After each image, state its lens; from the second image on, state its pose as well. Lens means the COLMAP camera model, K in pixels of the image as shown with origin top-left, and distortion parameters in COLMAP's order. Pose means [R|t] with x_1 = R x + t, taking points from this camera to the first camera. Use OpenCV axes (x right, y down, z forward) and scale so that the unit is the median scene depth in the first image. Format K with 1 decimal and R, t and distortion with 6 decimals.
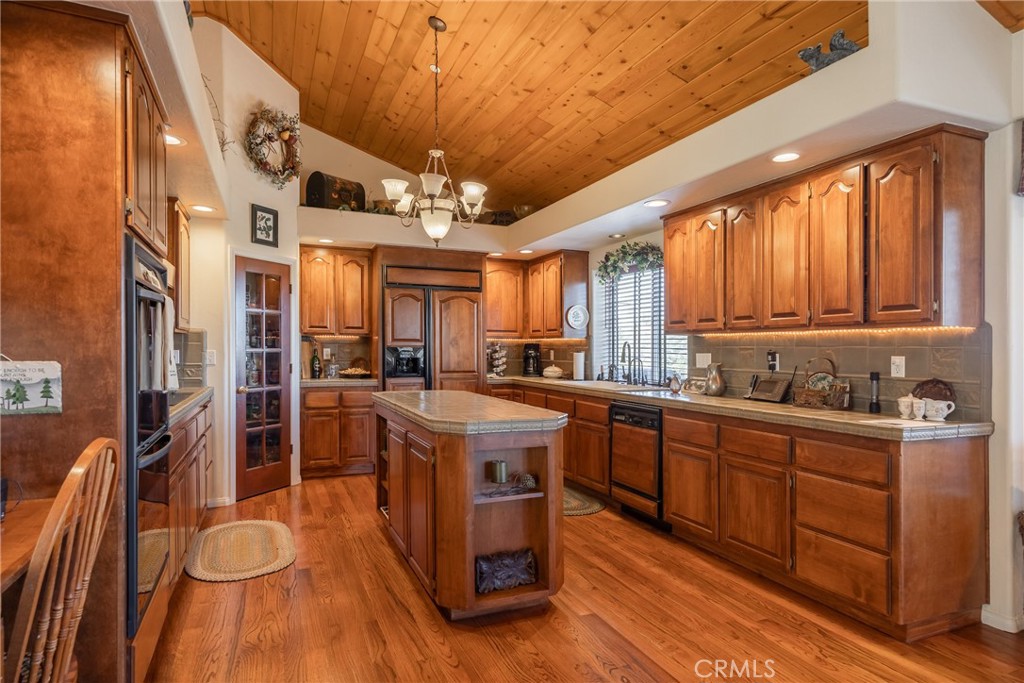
lens RADIAL K [[564.3, 0, 513.2], [0, 564.3, 351.2], [0, 0, 1]] dist [-0.001707, -0.000103]
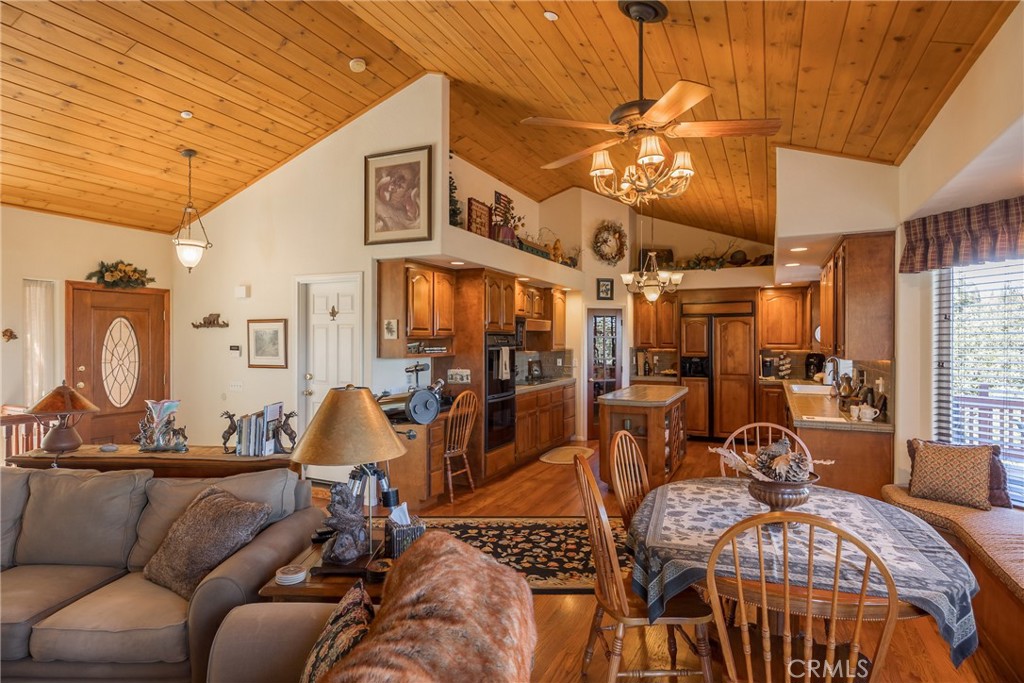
lens RADIAL K [[564.3, 0, 512.0], [0, 564.3, 342.8], [0, 0, 1]] dist [-0.001707, -0.000103]
pose [[0.653979, -0.004810, -0.756497, 0.696158], [0.004462, 0.999987, -0.002501, -0.047378], [0.756499, -0.001740, 0.653992, -0.381385]]
